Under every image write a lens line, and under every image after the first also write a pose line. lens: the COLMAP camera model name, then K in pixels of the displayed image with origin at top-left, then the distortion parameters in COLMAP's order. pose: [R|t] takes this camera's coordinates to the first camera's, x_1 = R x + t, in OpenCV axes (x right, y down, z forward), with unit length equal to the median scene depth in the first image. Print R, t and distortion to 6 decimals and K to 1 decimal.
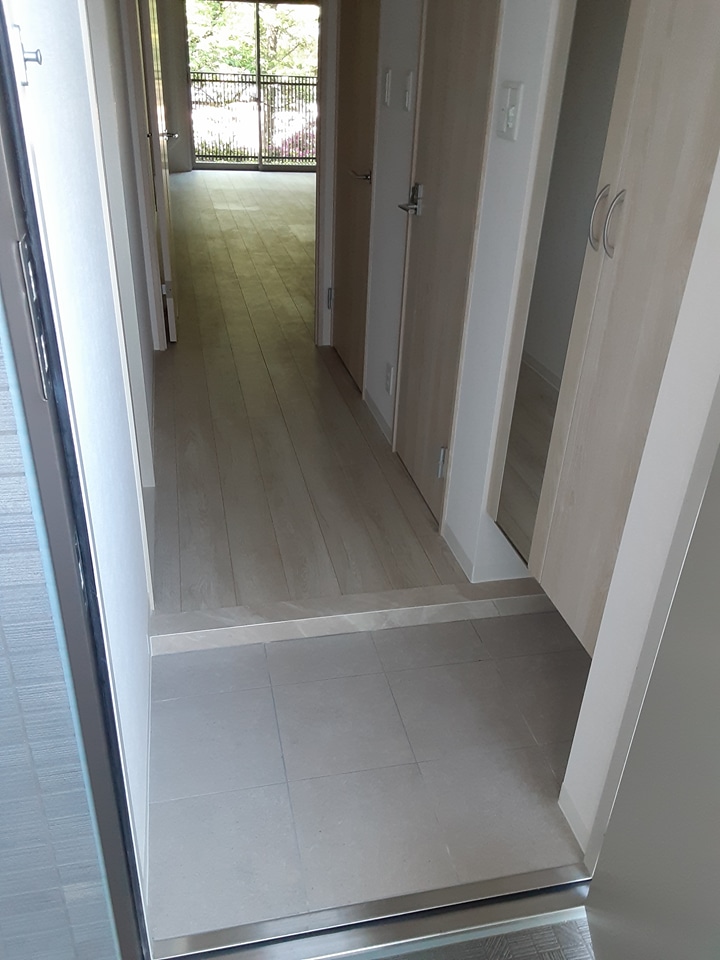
lens RADIAL K [[773.2, 0, 362.1], [0, 773.2, 478.4], [0, 0, 1]] dist [0.037203, -0.001234]
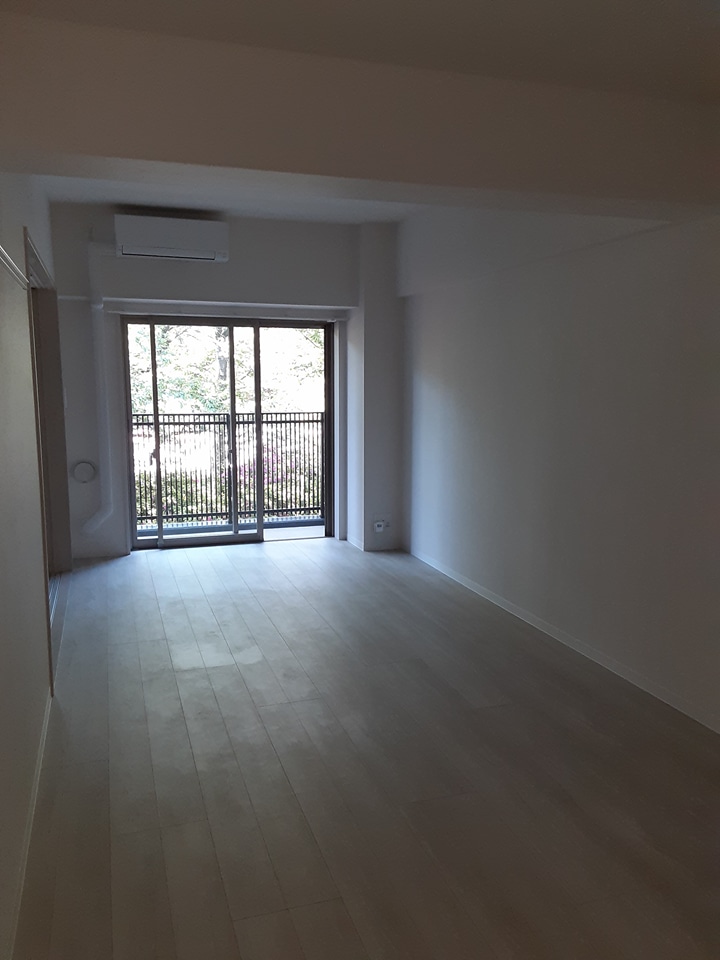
lens RADIAL K [[773.2, 0, 358.0], [0, 773.2, 480.4], [0, 0, 1]] dist [0.037203, -0.001234]
pose [[0.995137, -0.053266, 0.082859, -0.085860], [0.079219, 0.932708, -0.351824, -0.218279], [-0.058543, 0.356677, 0.932392, 0.391412]]
